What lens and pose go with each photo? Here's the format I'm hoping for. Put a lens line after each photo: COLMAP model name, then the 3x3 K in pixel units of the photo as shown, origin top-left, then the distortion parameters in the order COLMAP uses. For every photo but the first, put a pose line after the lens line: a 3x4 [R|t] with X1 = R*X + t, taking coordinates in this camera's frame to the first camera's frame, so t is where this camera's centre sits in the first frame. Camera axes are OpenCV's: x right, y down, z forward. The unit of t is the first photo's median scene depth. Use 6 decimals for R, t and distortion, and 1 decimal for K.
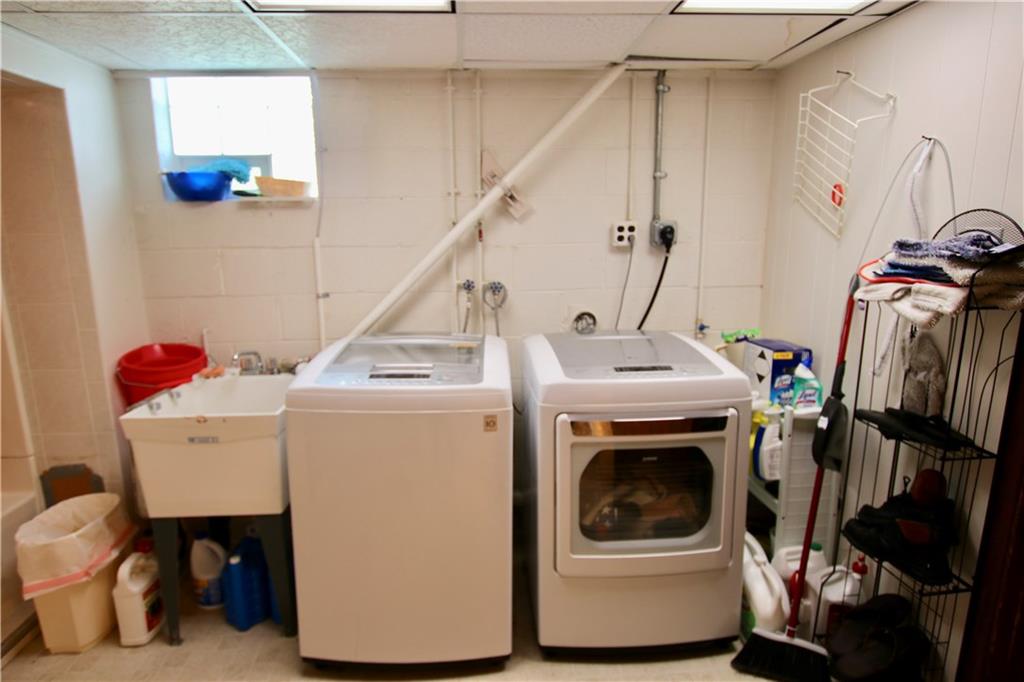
lens RADIAL K [[575.4, 0, 512.0], [0, 575.4, 339.1], [0, 0, 1]] dist [-0.003911, -0.000496]
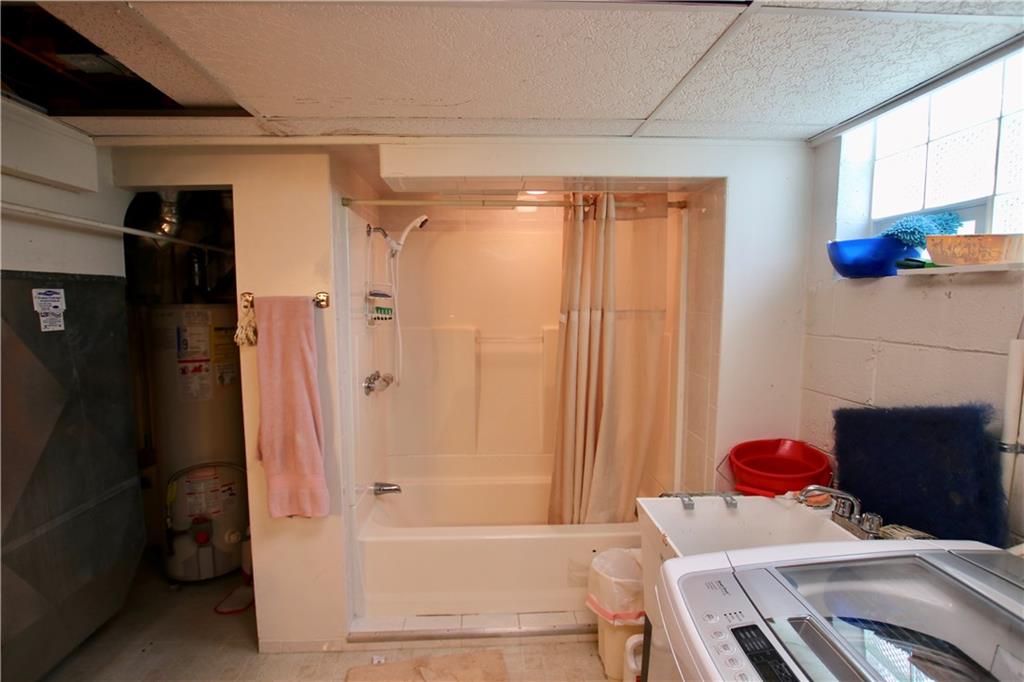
lens RADIAL K [[478.8, 0, 510.3], [0, 478.8, 342.5], [0, 0, 1]] dist [-0.000812, -0.000233]
pose [[-0.011200, 0.102339, -0.994687, 0.095499], [-0.195563, 0.975315, 0.102548, -0.128716], [0.980627, 0.195673, 0.009090, 0.549979]]
